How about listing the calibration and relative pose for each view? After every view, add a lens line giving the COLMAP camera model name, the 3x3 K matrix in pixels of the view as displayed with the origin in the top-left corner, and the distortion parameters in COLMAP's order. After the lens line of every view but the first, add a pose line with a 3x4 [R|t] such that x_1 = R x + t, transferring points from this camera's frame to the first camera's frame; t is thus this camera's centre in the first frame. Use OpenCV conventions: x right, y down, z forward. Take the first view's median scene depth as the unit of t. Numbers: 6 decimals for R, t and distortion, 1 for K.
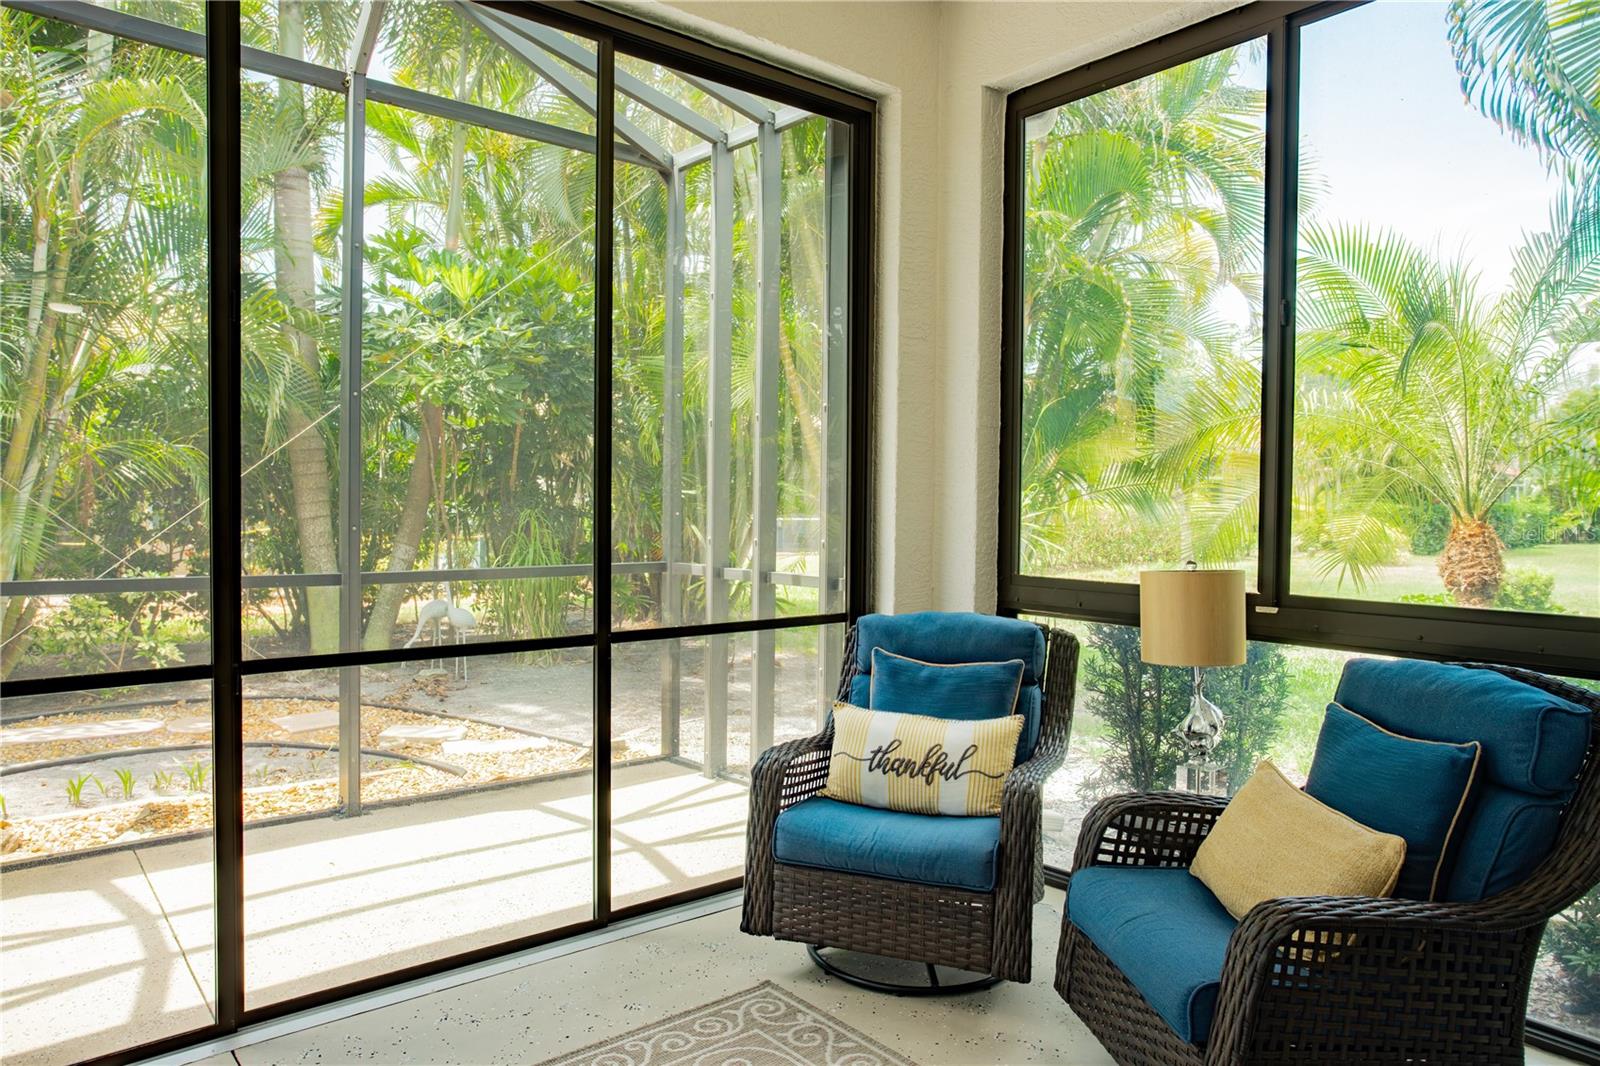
lens RADIAL K [[1073.0, 0, 800.0], [0, 1073.0, 533.0], [0, 0, 1]] dist [-0.083637, 0.118920]
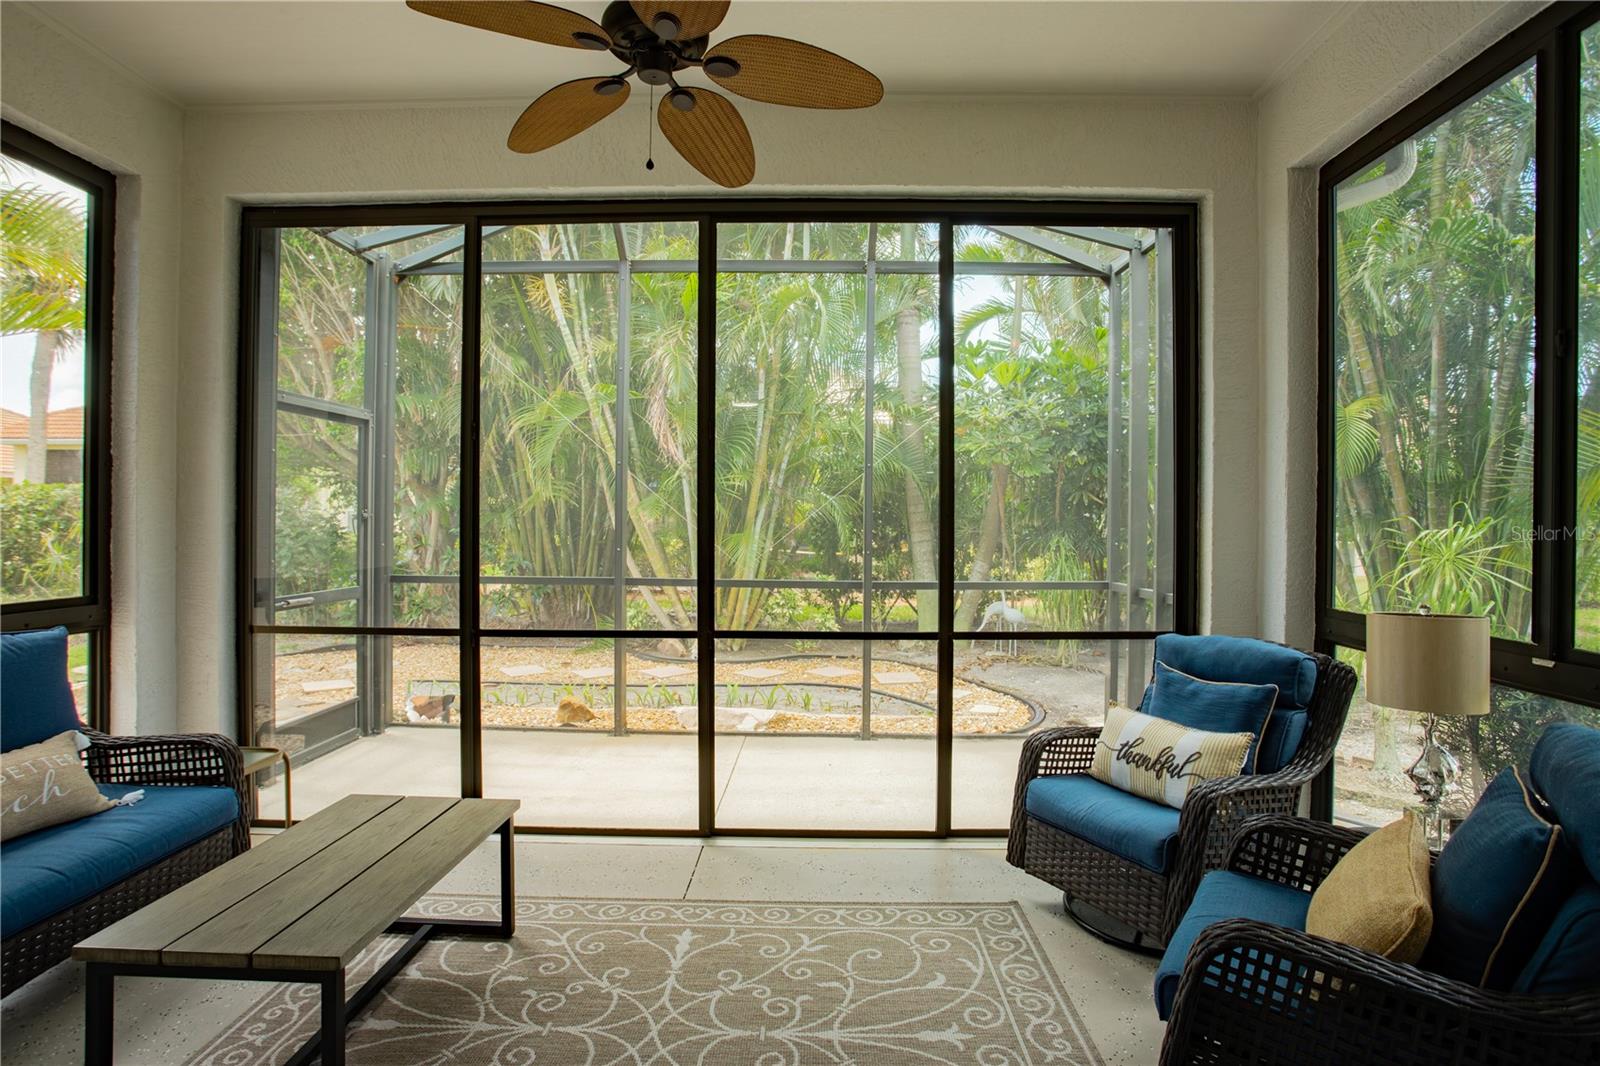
lens RADIAL K [[825.7, 0, 800.0], [0, 825.7, 533.0], [0, 0, 1]] dist [-0.079448, 0.042813]
pose [[0.755595, 0.001867, -0.655036, 0.406460], [-0.012527, 0.999854, -0.011601, -0.025498], [0.654919, 0.016971, 0.755509, 0.039388]]
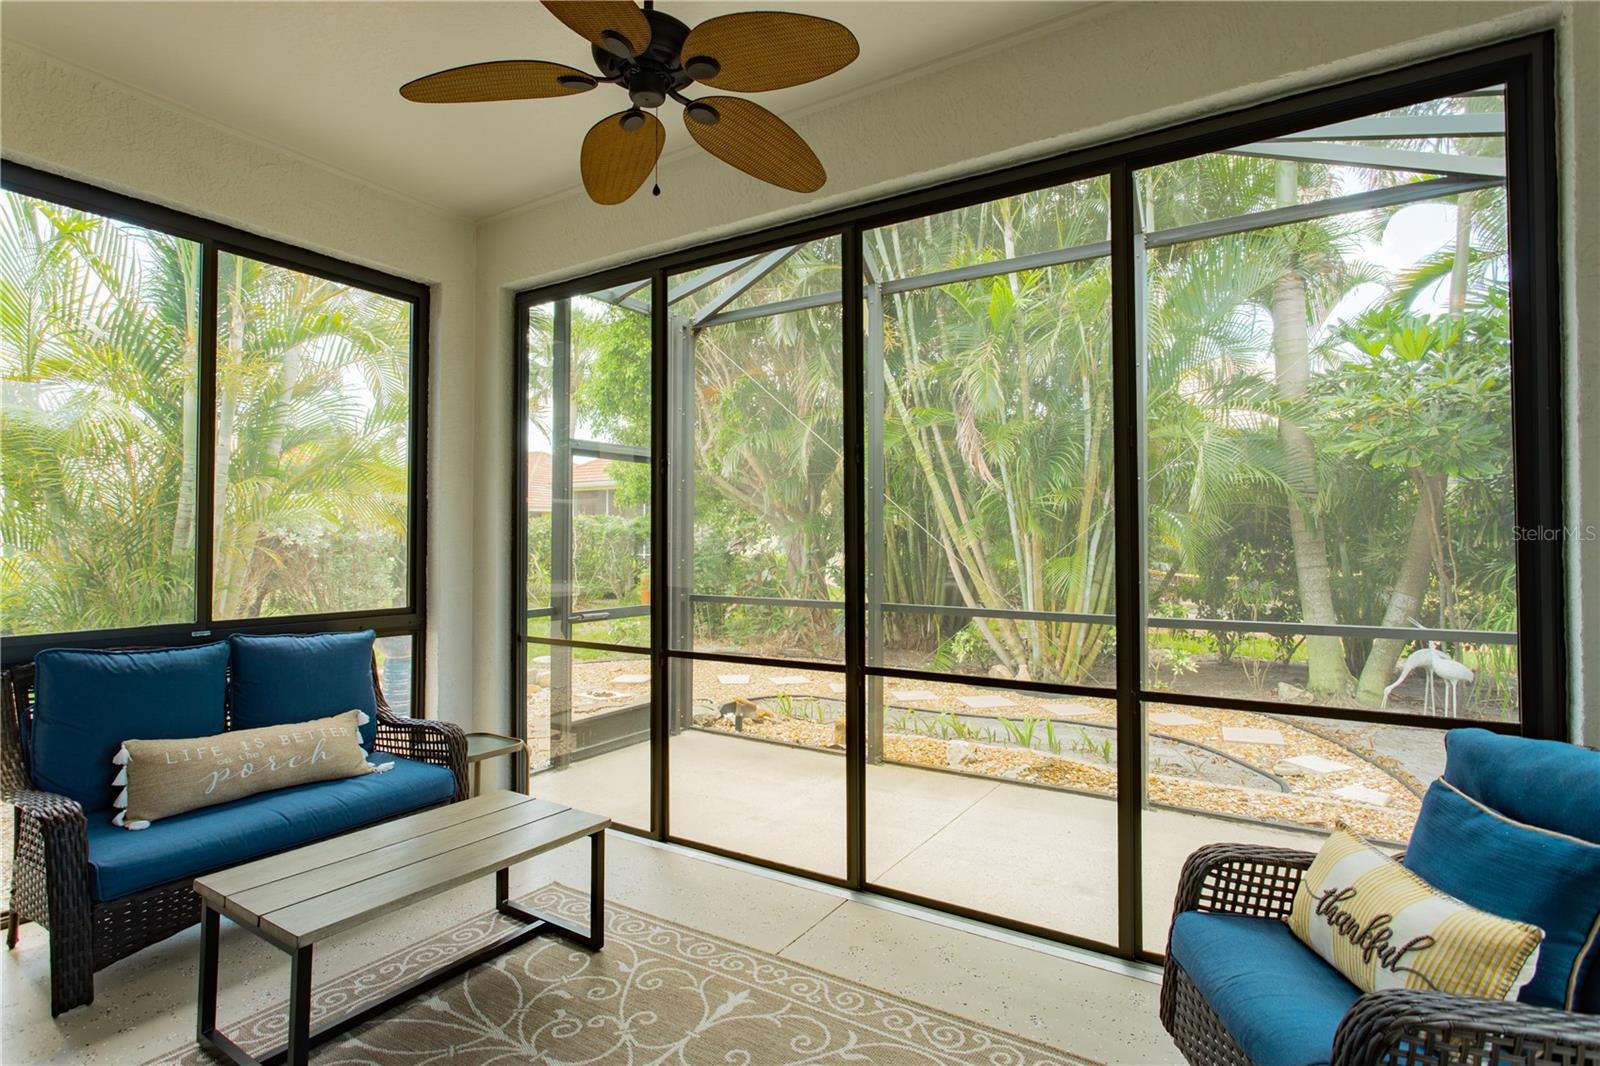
lens RADIAL K [[801.3, 0, 800.0], [0, 801.3, 533.0], [0, 0, 1]] dist [-0.002269, 0.000607]
pose [[0.302181, -0.020344, -0.953034, 0.537549], [-0.017432, 0.999487, -0.026863, -0.045568], [0.953091, 0.024731, 0.301671, 0.431358]]
